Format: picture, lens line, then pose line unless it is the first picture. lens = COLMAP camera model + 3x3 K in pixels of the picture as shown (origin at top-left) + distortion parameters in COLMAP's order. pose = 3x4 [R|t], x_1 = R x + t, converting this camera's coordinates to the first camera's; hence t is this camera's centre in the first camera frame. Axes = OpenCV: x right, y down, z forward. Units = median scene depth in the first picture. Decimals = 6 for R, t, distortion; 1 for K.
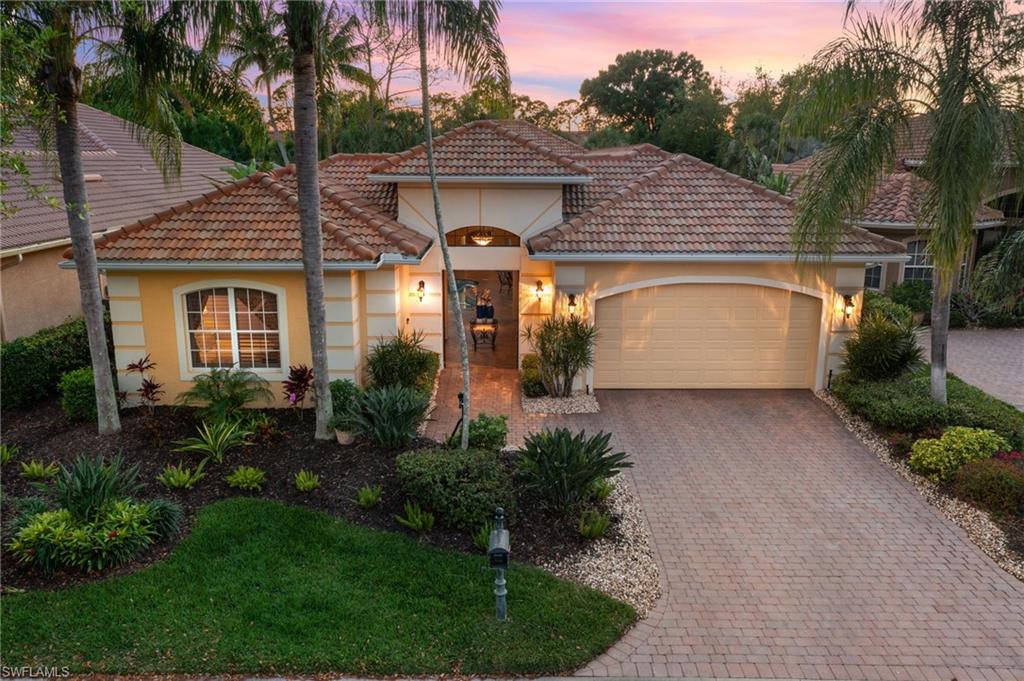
lens RADIAL K [[759.4, 0, 512.0], [0, 759.4, 340.5], [0, 0, 1]] dist [-0.000104, -0.000987]
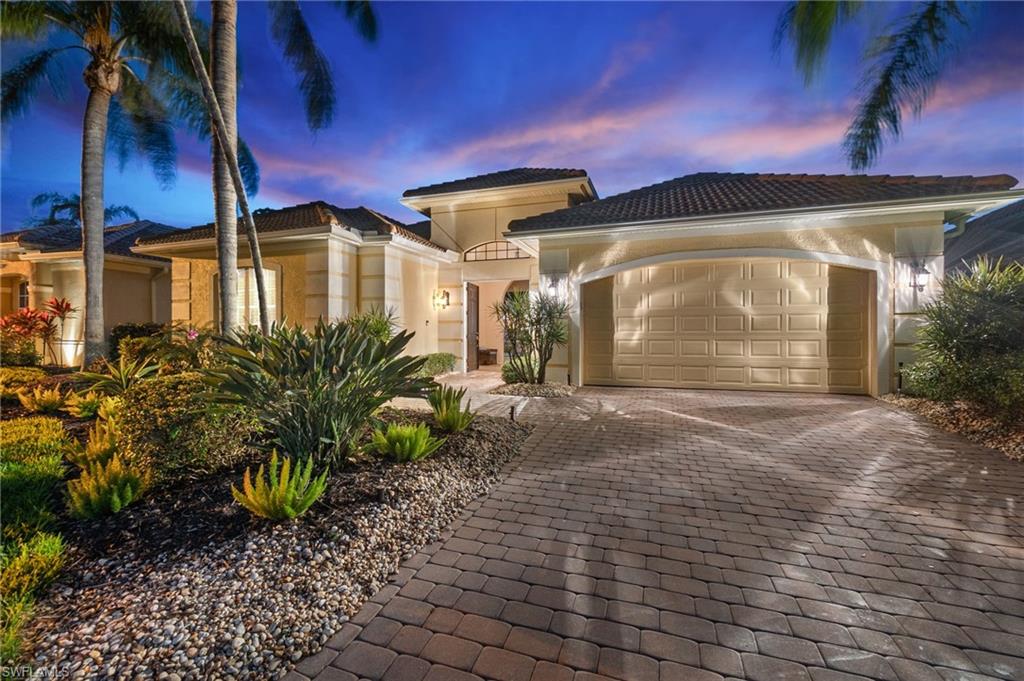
lens RADIAL K [[419.3, 0, 512.6], [0, 419.3, 345.2], [0, 0, 1]] dist [-0.001395, -0.000098]
pose [[0.944597, 0.004630, -0.328199, 0.210453], [-0.069915, 0.979792, -0.187401, 0.129946], [0.320699, 0.199965, 0.925833, 0.529795]]
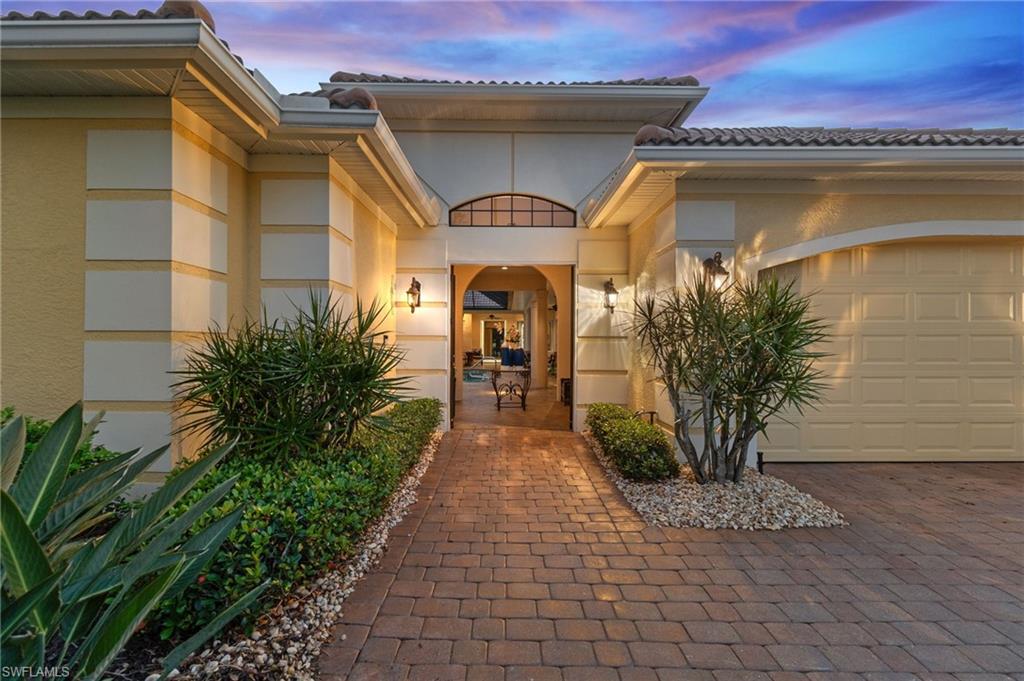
lens RADIAL K [[435.4, 0, 507.4], [0, 435.4, 344.8], [0, 0, 1]] dist [0.000713, -0.000135]
pose [[0.999987, -0.003906, -0.003424, -0.051204], [0.003075, 0.976423, -0.215846, 0.054480], [0.004186, 0.215833, 0.976421, 0.771601]]
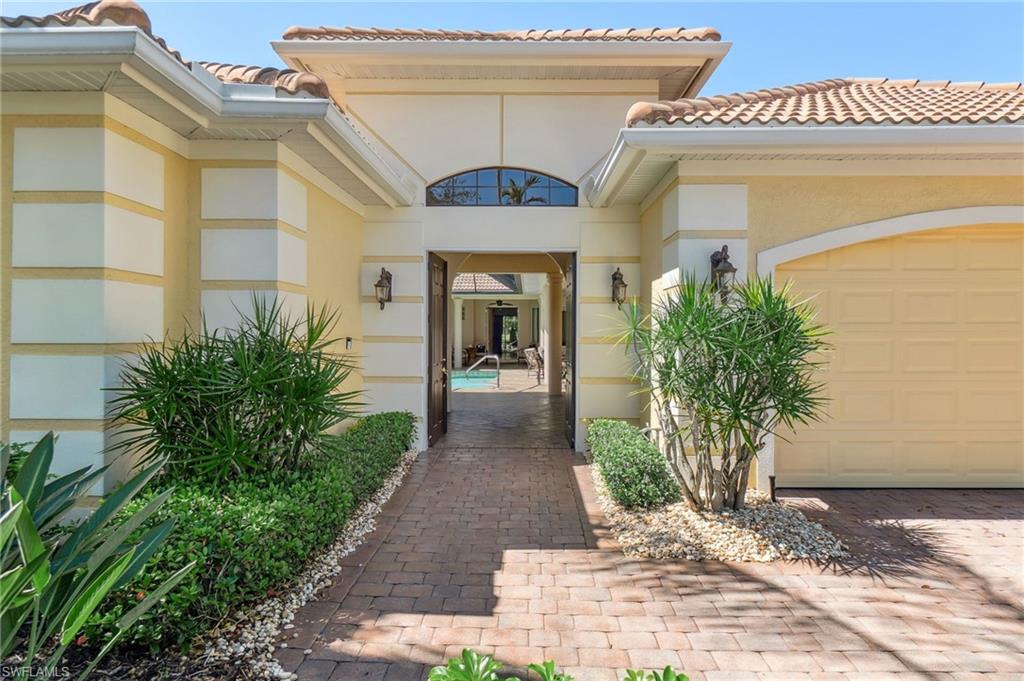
lens RADIAL K [[568.9, 0, 517.5], [0, 568.9, 335.4], [0, 0, 1]] dist [-0.000269, -0.000136]
pose [[0.999854, -0.004207, -0.016586, -0.028208], [0.000487, 0.975911, -0.218166, 0.054472], [0.017105, 0.218126, 0.975771, 0.734407]]
